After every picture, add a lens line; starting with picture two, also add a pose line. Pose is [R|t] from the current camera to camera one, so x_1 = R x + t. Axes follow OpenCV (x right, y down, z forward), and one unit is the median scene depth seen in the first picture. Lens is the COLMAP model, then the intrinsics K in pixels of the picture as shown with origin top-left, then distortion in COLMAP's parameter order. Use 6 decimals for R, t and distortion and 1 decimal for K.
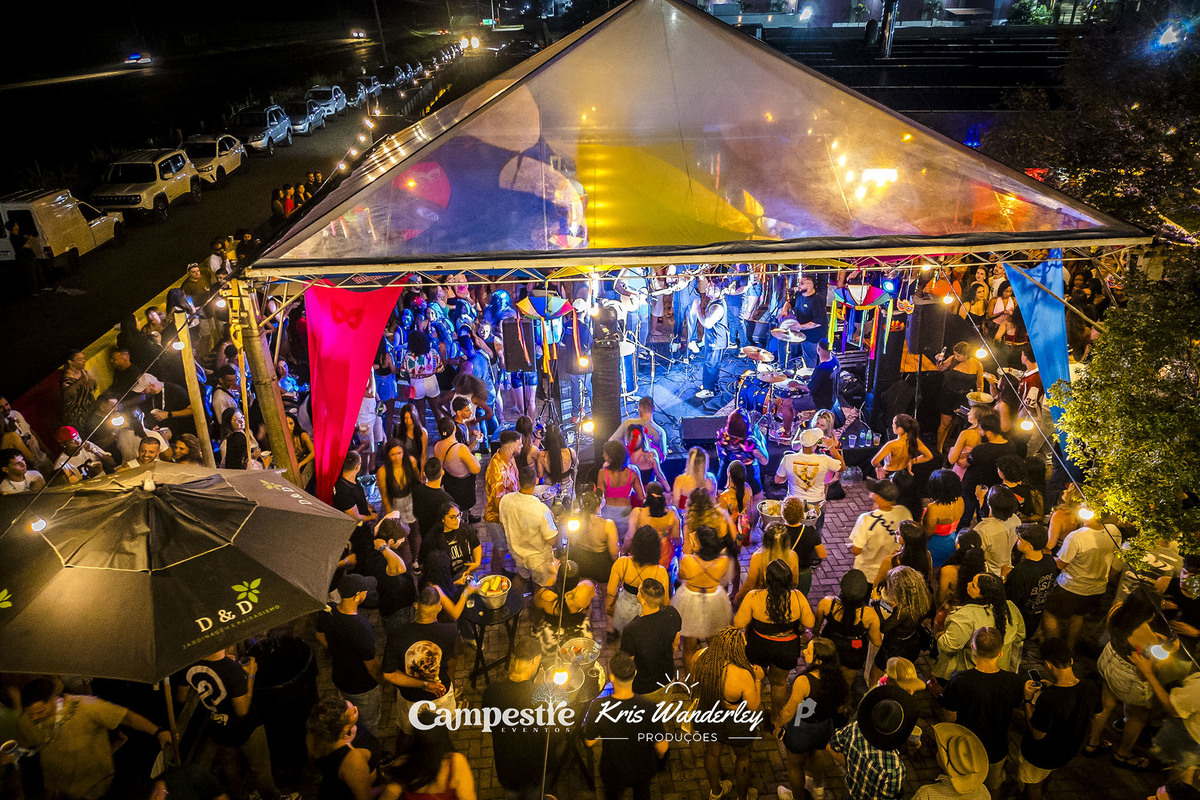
lens RADIAL K [[834.7, 0, 601.8], [0, 834.7, 397.4], [0, 0, 1]] dist [0.076343, -0.073656]
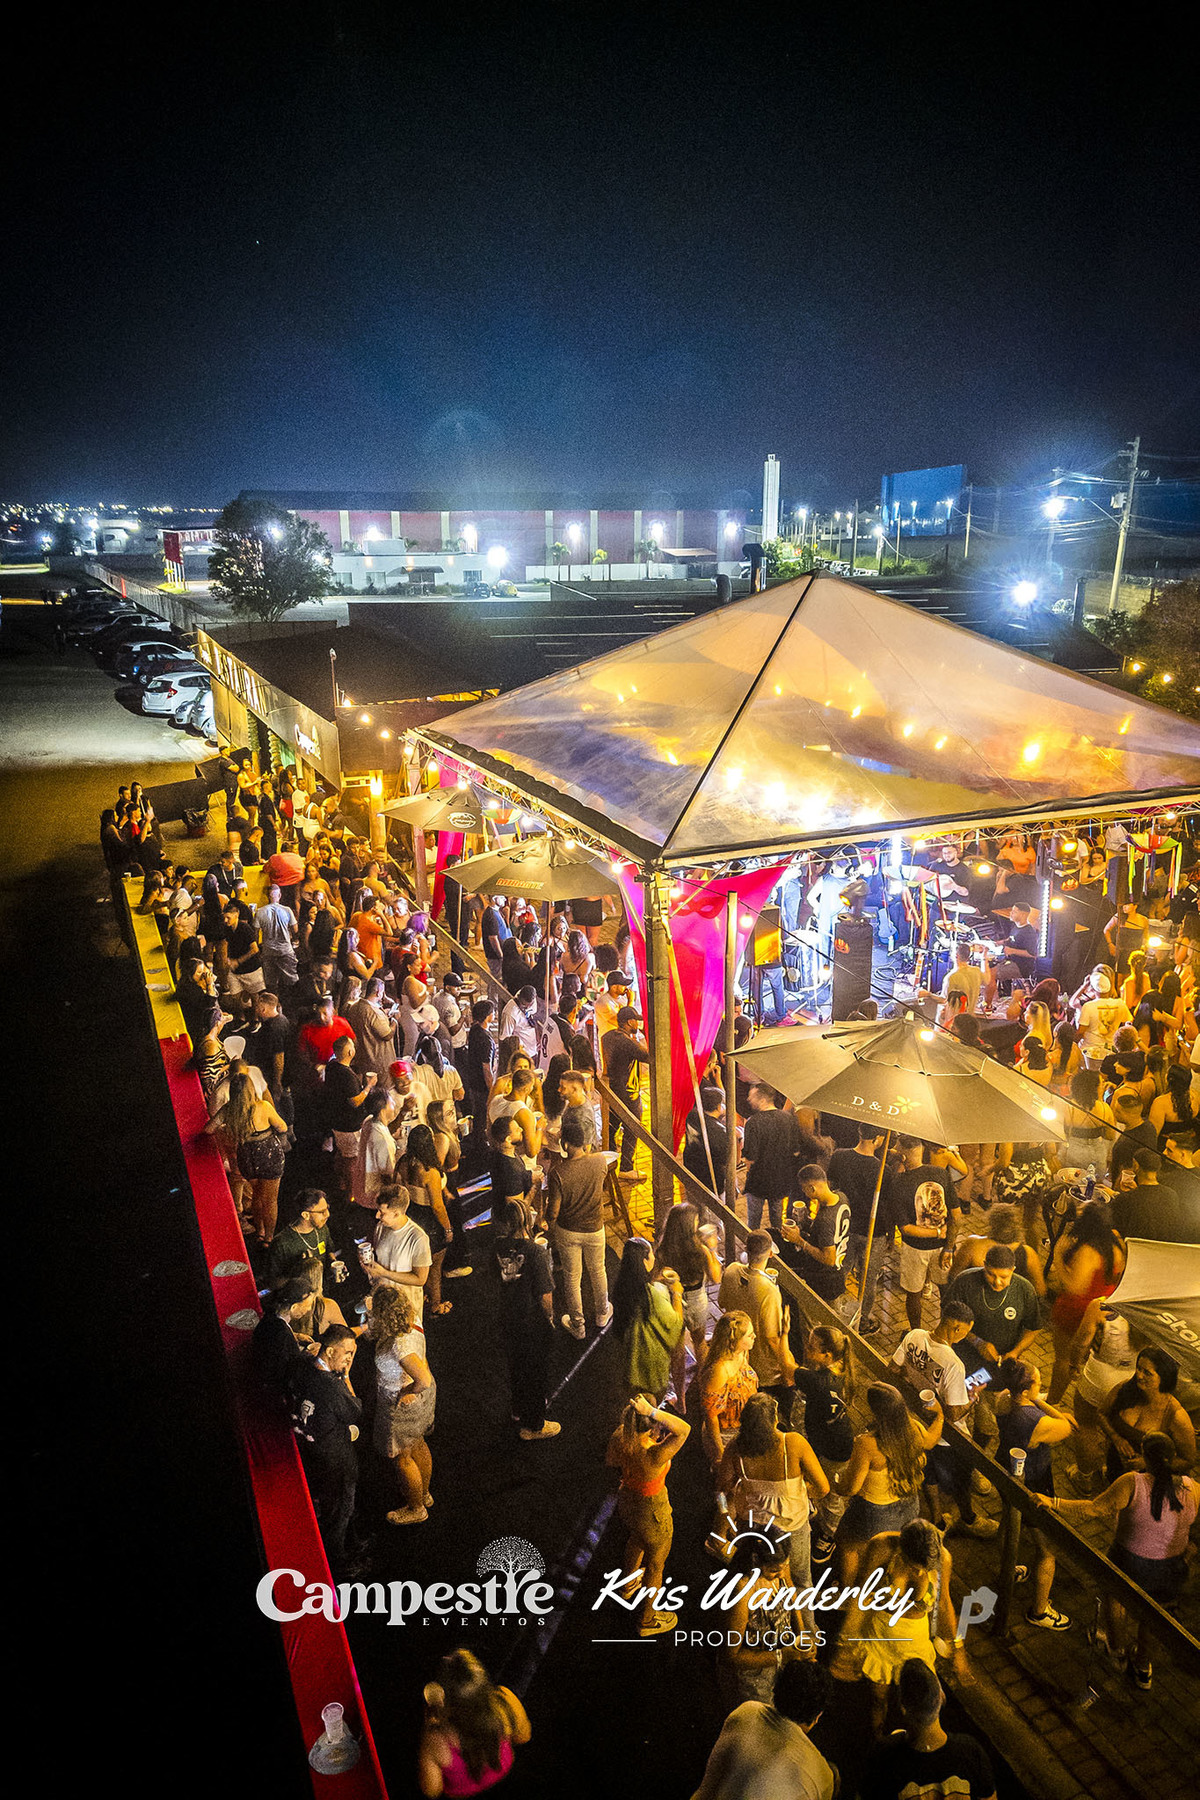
lens RADIAL K [[1252.1, 0, 594.7], [0, 1252.1, 904.8], [0, 0, 1]] dist [0.076343, -0.073656]
pose [[0.943478, -0.092007, 0.318408, -0.374147], [0.139059, 0.981937, -0.128305, 0.031330], [-0.300851, 0.165331, 0.939231, -0.115083]]
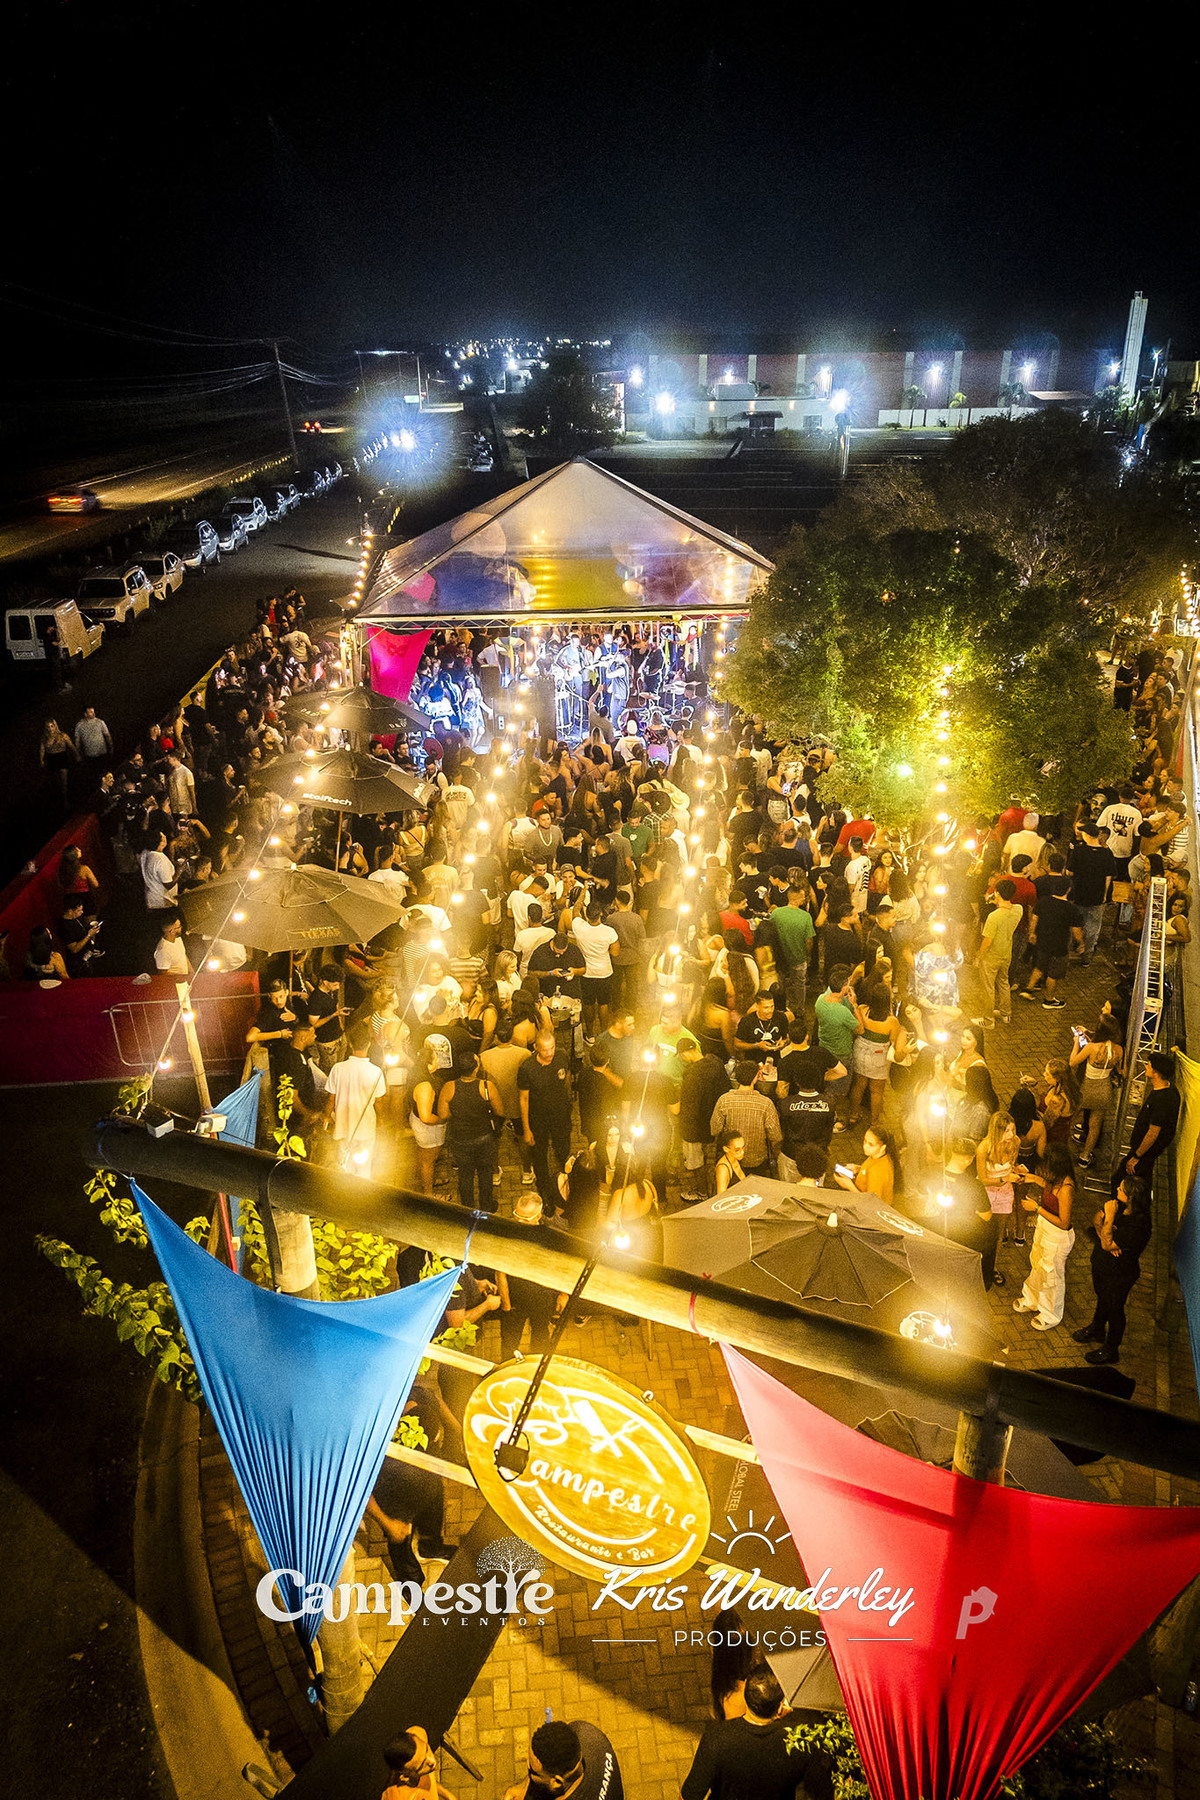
lens RADIAL K [[1252.1, 0, 594.8], [0, 1252.1, 891.8], [0, 0, 1]] dist [0.076343, -0.073656]
pose [[0.999886, -0.000541, 0.015073, 0.030934], [0.001184, 0.999088, -0.042674, 0.224381], [-0.015036, 0.042687, 0.998975, -0.698247]]
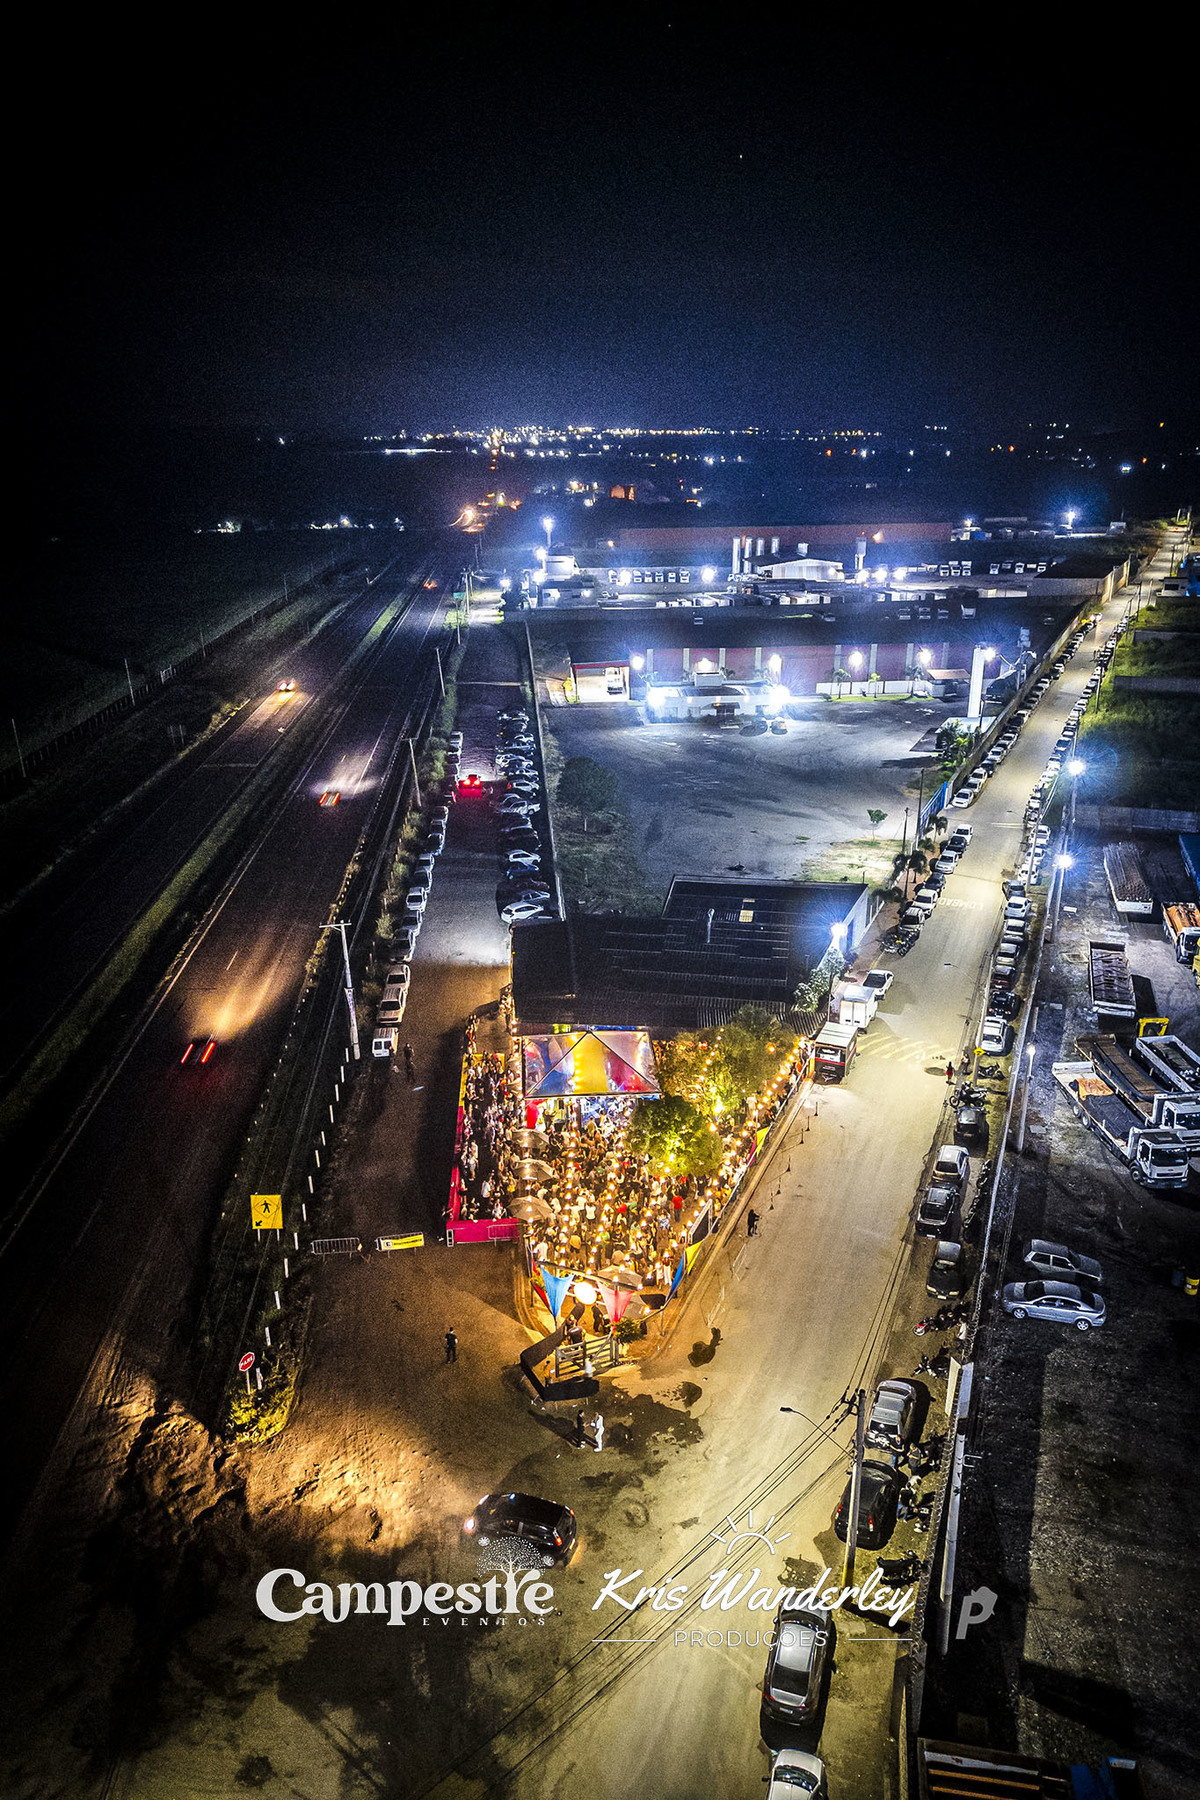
lens RADIAL K [[1252.1, 0, 599.2], [0, 1252.1, 897.5], [0, 0, 1]] dist [0.076343, -0.073656]
pose [[0.999972, 0.006185, 0.004166, 0.046504], [-0.005773, 0.995686, -0.092612, -0.315107], [-0.004721, 0.092586, 0.995694, -3.460730]]
